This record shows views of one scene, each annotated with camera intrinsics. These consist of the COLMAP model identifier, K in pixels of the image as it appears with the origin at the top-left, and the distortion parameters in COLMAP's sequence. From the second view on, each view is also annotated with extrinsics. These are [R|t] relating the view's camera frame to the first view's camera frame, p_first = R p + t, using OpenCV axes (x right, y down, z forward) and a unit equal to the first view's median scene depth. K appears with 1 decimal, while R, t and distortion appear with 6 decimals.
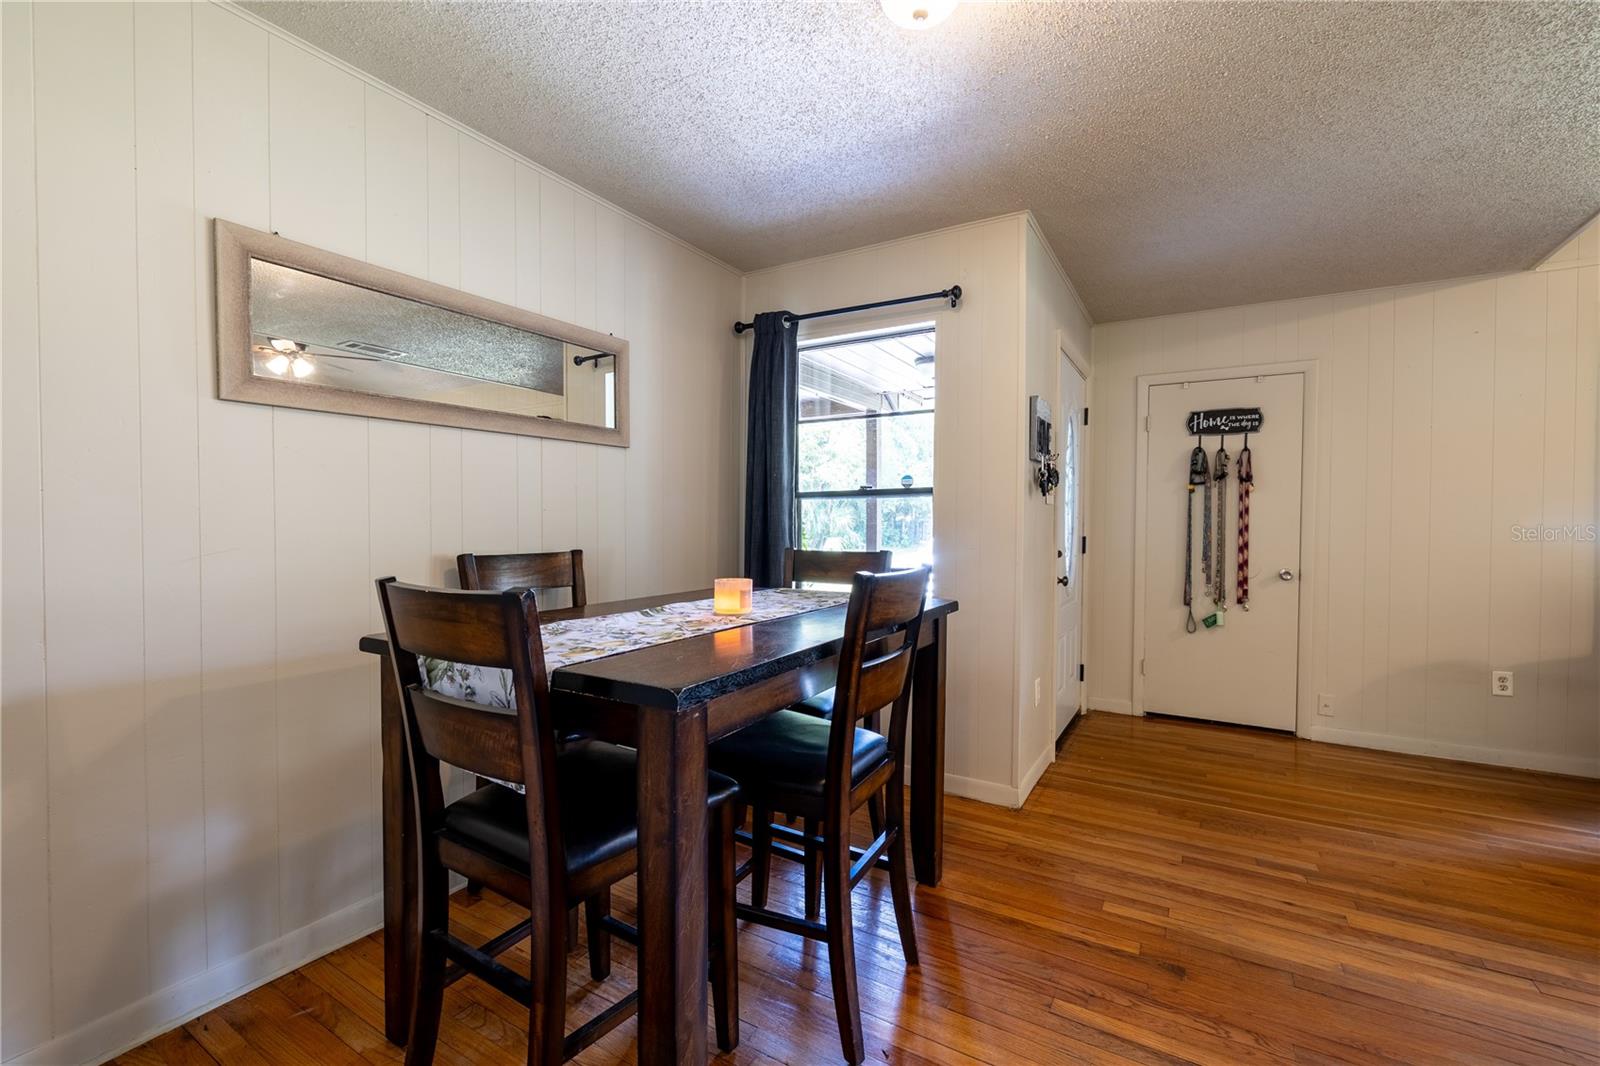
lens RADIAL K [[675.4, 0, 810.2], [0, 675.4, 539.5], [0, 0, 1]] dist [0.000080, 0.000125]
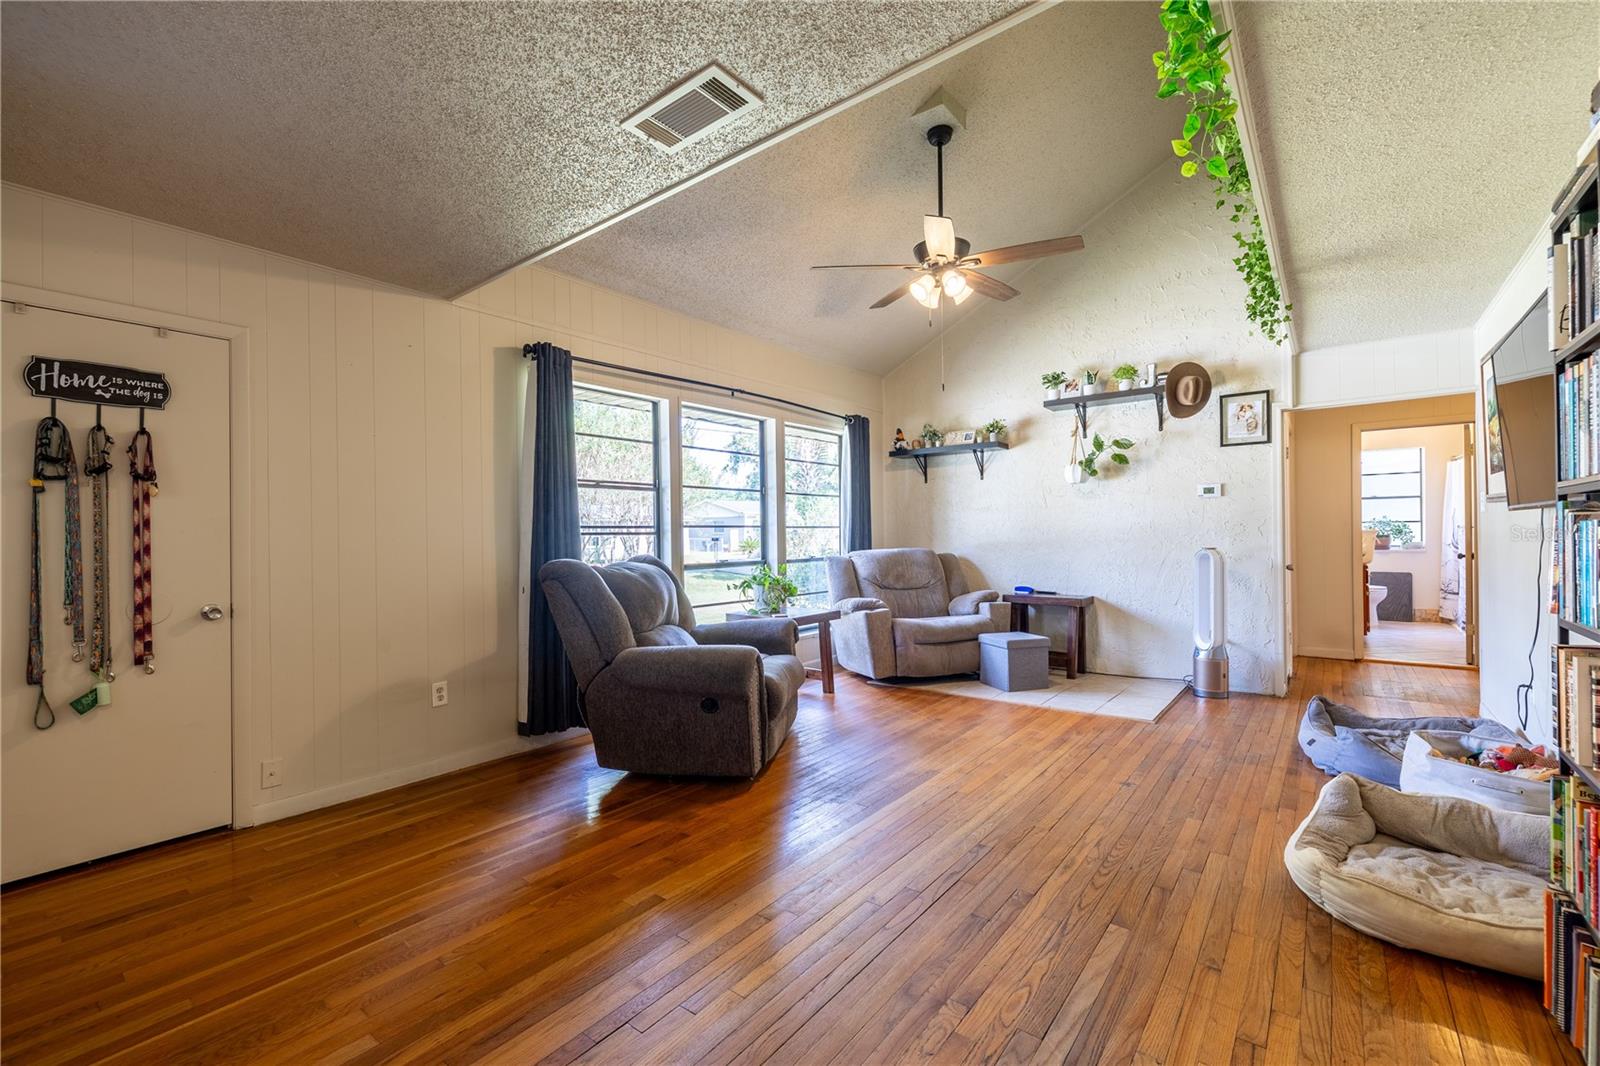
lens RADIAL K [[675.4, 0, 795.0], [0, 675.4, 529.5], [0, 0, 1]] dist [0.000080, 0.000125]
pose [[0.139137, -0.001955, 0.990271, 0.072782], [0.034336, 0.999406, -0.002852, -0.012980], [-0.989678, 0.034398, 0.139122, 0.271094]]
